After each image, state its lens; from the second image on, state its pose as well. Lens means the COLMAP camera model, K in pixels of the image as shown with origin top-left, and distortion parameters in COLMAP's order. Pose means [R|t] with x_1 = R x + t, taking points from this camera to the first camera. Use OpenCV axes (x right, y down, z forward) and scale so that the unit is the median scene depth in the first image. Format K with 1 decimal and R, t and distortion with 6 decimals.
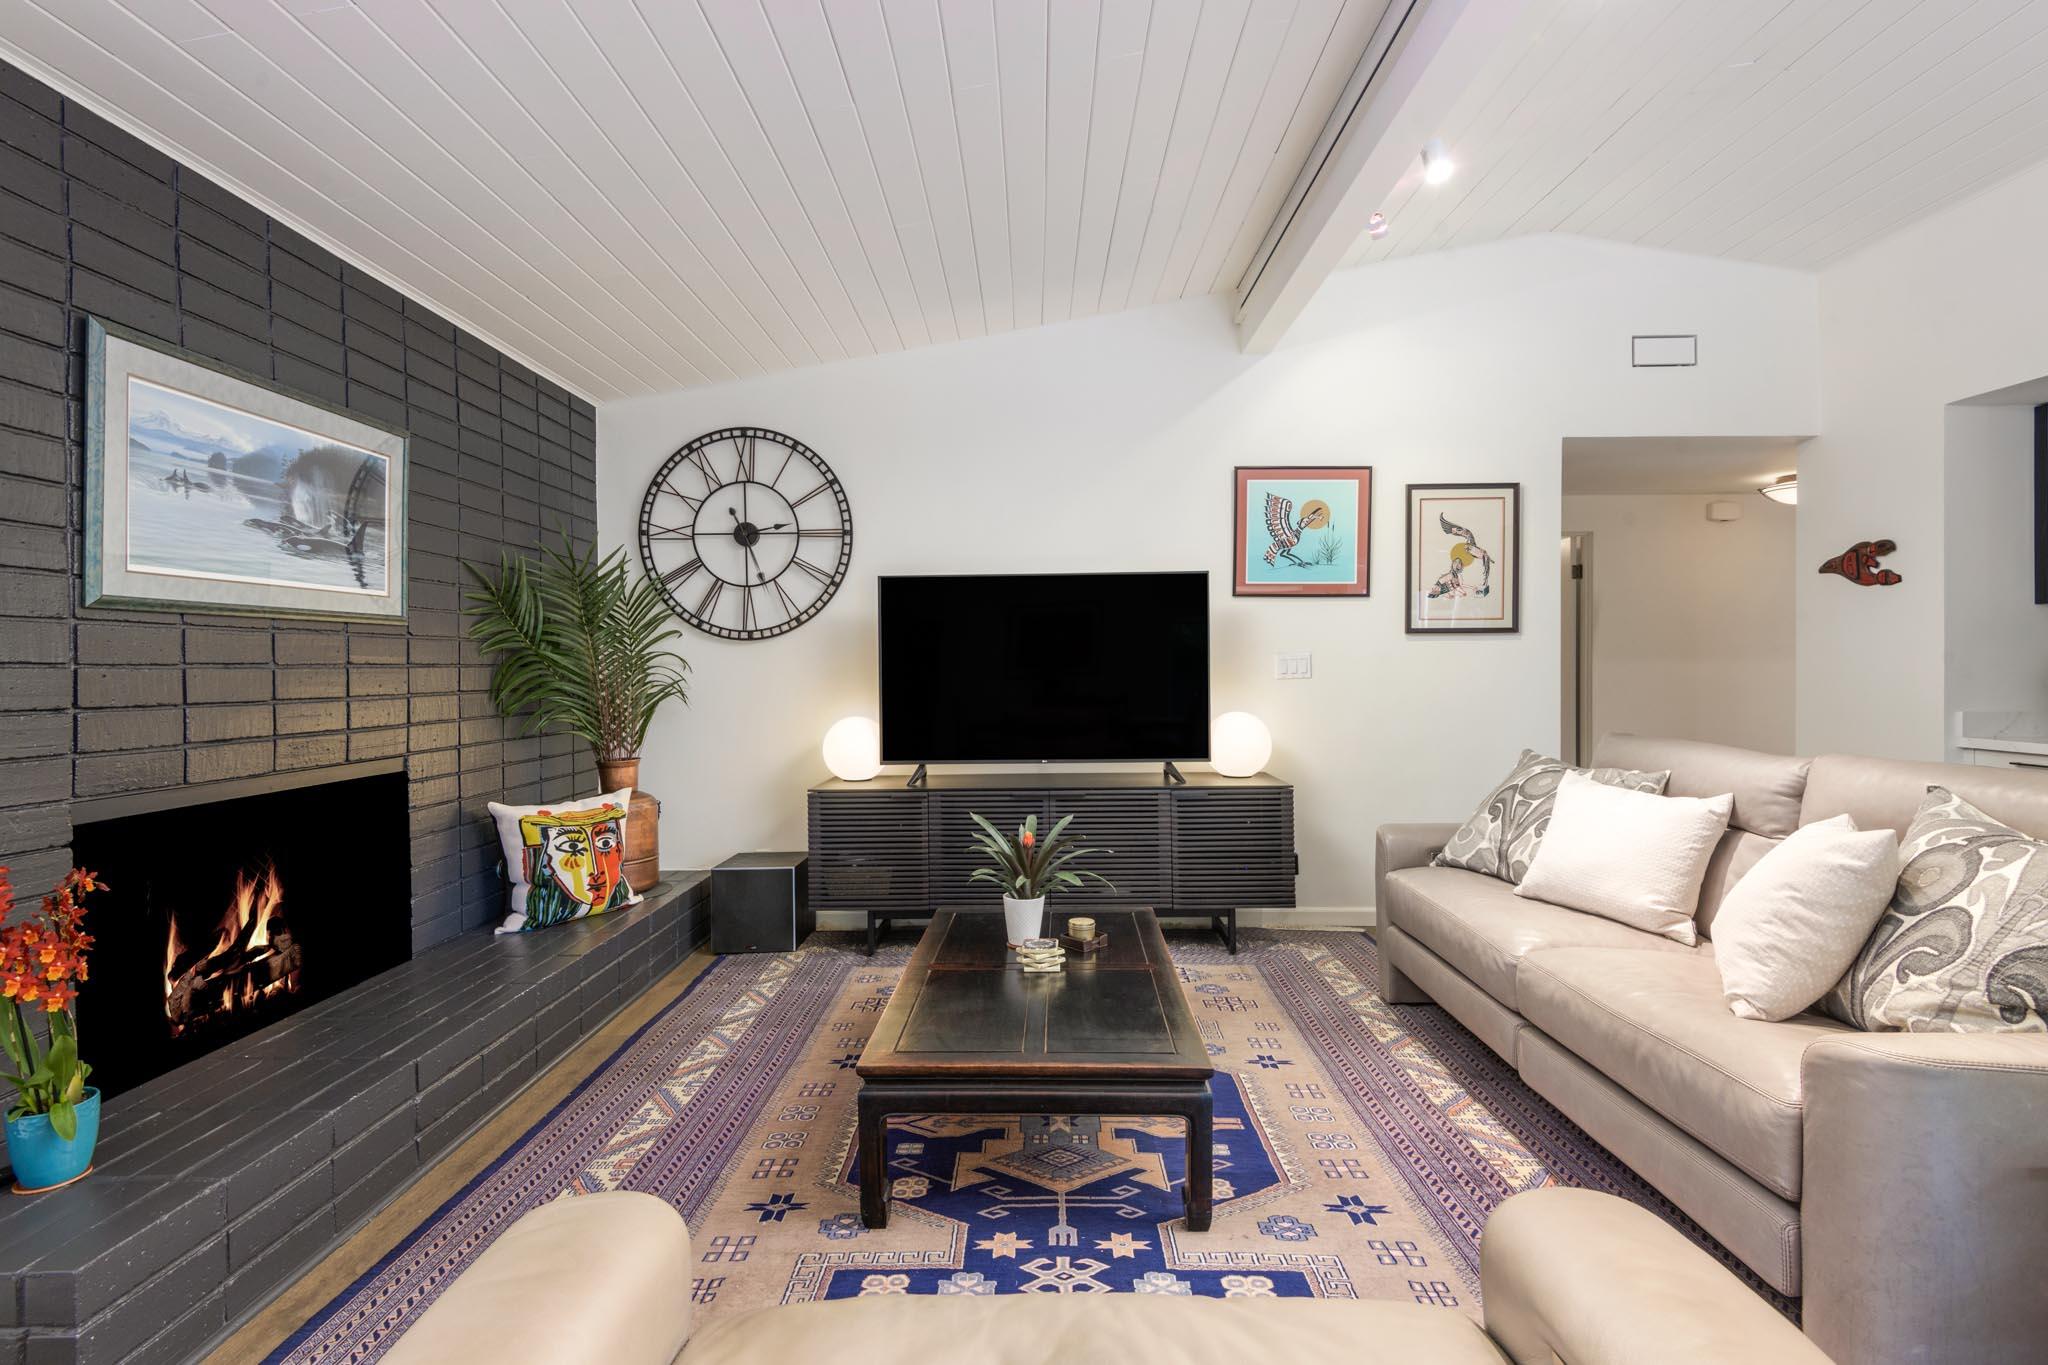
lens RADIAL K [[935.7, 0, 1026.5], [0, 935.7, 675.9], [0, 0, 1]] dist [0.024123, -0.014940]
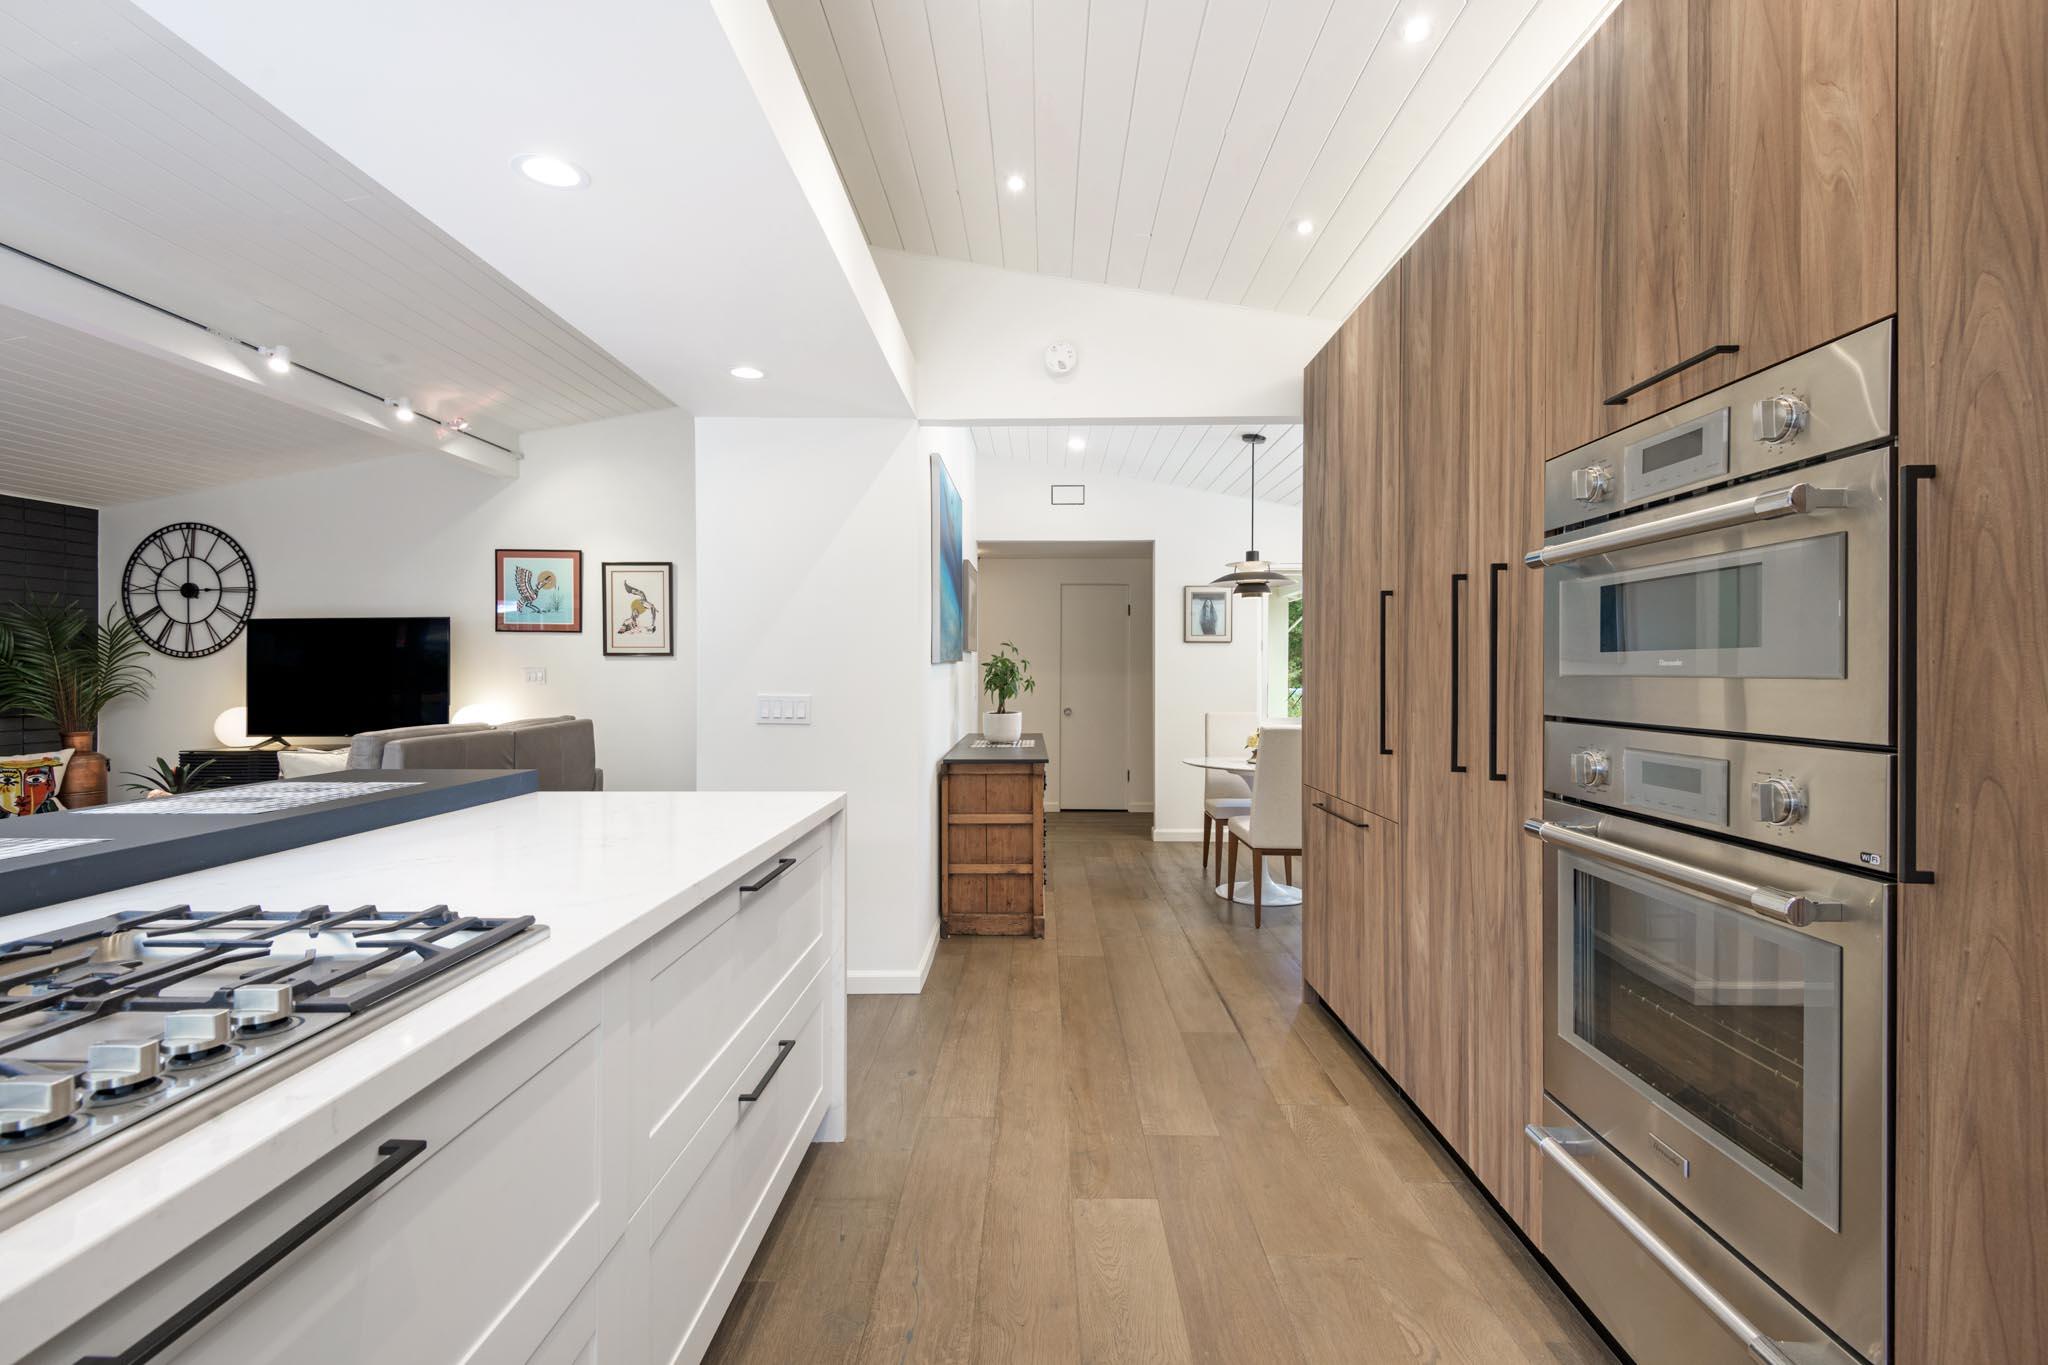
lens RADIAL K [[935.7, 0, 1033.3], [0, 935.7, 674.0], [0, 0, 1]] dist [0.024123, -0.014940]
pose [[0.999955, 0.005001, -0.008109, 1.212760], [-0.005035, 0.999979, -0.004140, -0.012885], [0.008088, 0.004180, 0.999959, -0.611079]]
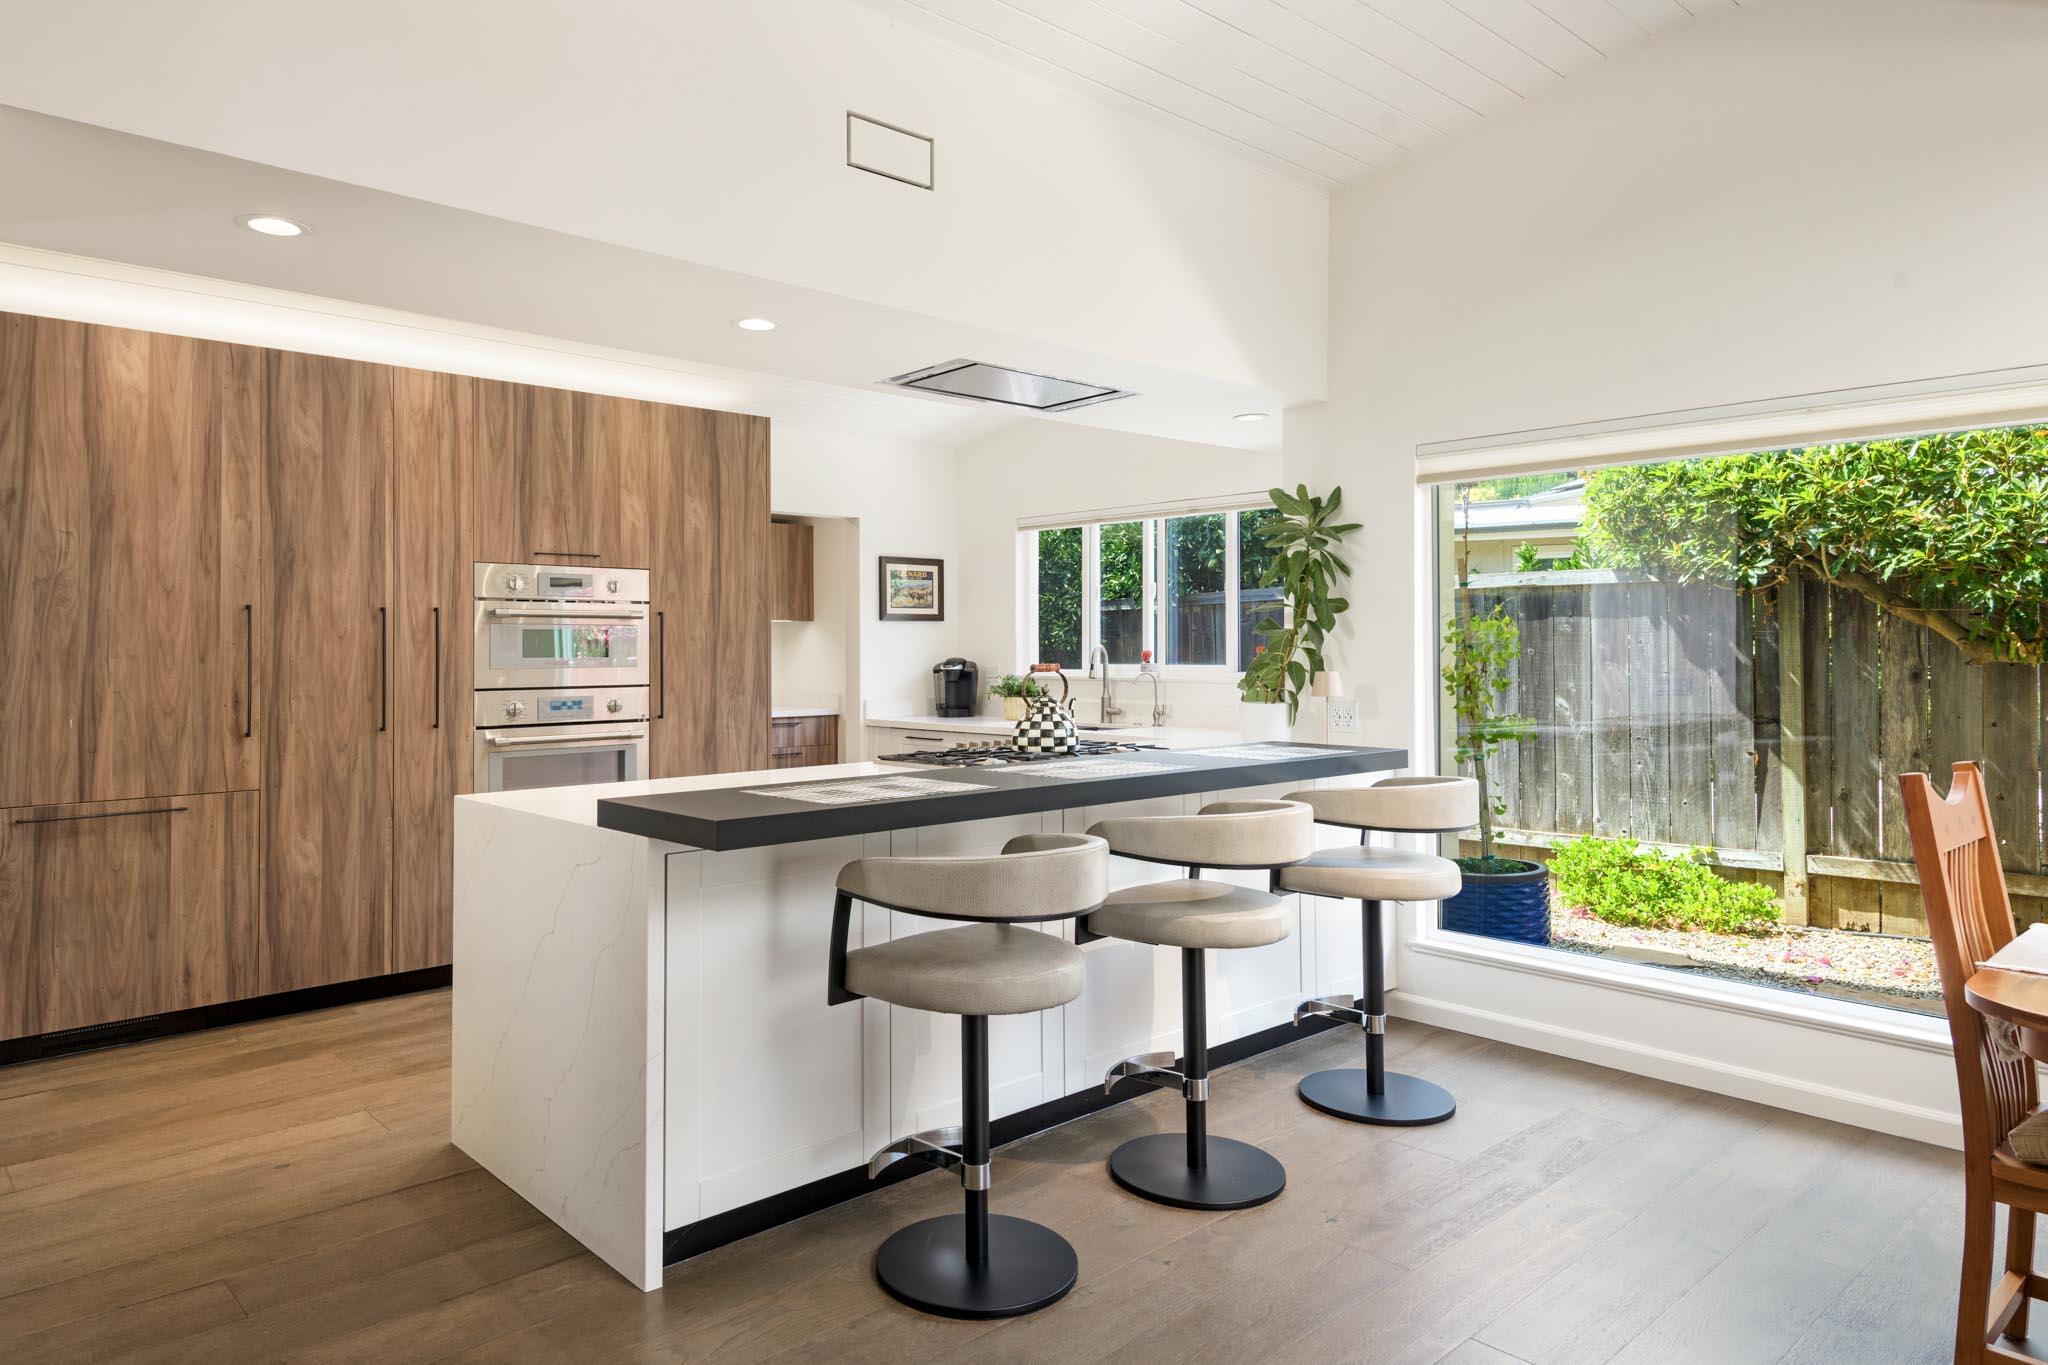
lens RADIAL K [[1280.9, 0, 918.9], [0, 1280.9, 633.3], [0, 0, 1]] dist [0.004634, -0.001478]
pose [[-0.646918, 0.016865, 0.762373, 0.226279], [0.014695, 0.999845, -0.009649, -0.031983], [-0.762418, 0.004961, -0.647065, 0.327400]]
